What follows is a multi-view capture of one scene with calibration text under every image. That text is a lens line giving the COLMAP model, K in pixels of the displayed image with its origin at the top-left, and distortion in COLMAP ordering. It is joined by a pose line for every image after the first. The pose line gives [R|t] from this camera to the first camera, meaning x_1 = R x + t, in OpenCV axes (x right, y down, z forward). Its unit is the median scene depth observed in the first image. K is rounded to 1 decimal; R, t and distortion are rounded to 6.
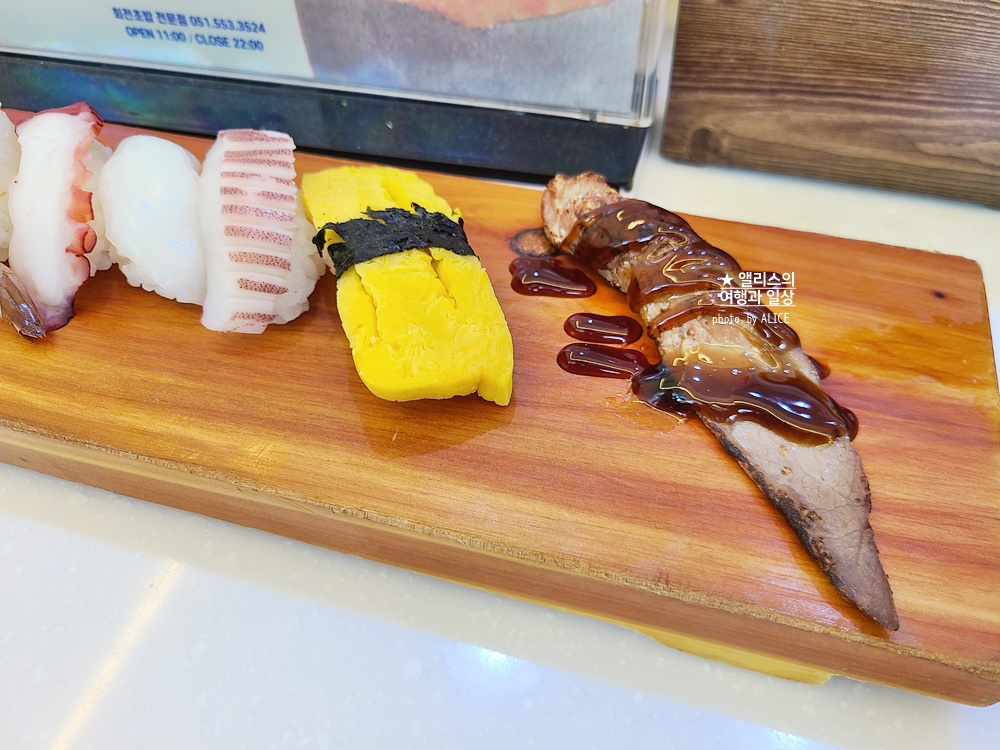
lens RADIAL K [[794.2, 0, 503.4], [0, 794.2, 376.1], [0, 0, 1]] dist [-0.012528, -0.019424]
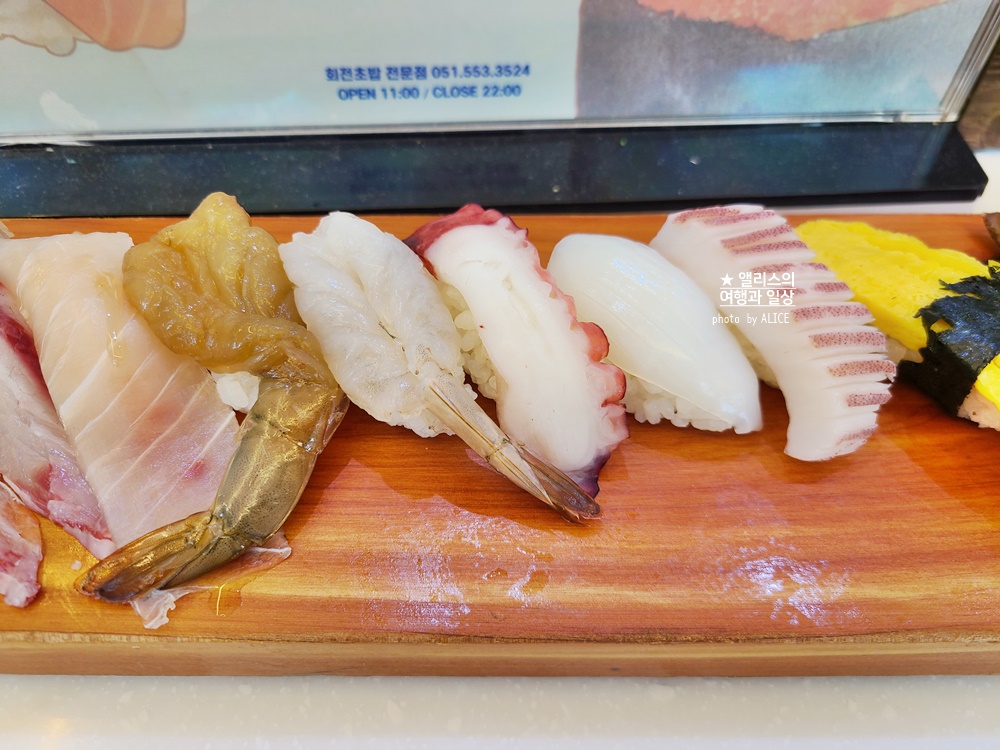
lens RADIAL K [[794.2, 0, 496.3], [0, 794.2, 380.2], [0, 0, 1]] dist [-0.012528, -0.019424]
pose [[0.961918, -0.211730, 0.172871, -0.594412], [0.202871, 0.976869, 0.067605, -0.193783], [-0.183187, -0.029959, 0.982622, 0.176385]]
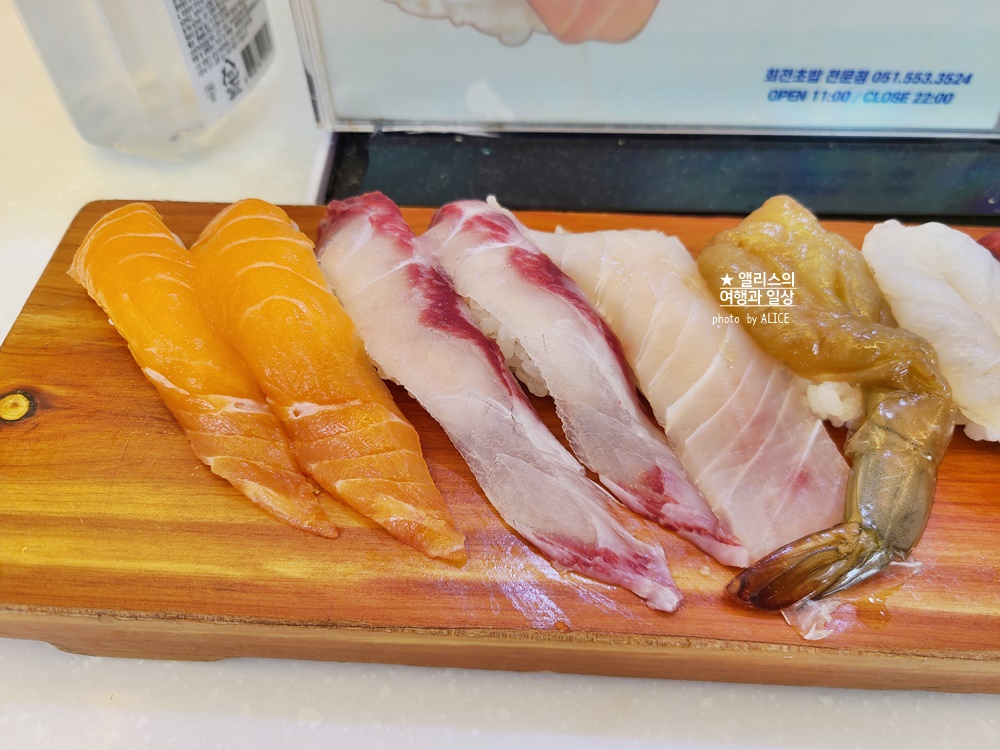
lens RADIAL K [[794.2, 0, 496.6], [0, 794.2, 378.8], [0, 0, 1]] dist [-0.012528, -0.019424]
pose [[0.975560, -0.171287, 0.137635, -1.029696], [0.162944, 0.984161, 0.069836, -0.287966], [-0.147417, -0.045702, 0.988018, 0.259468]]
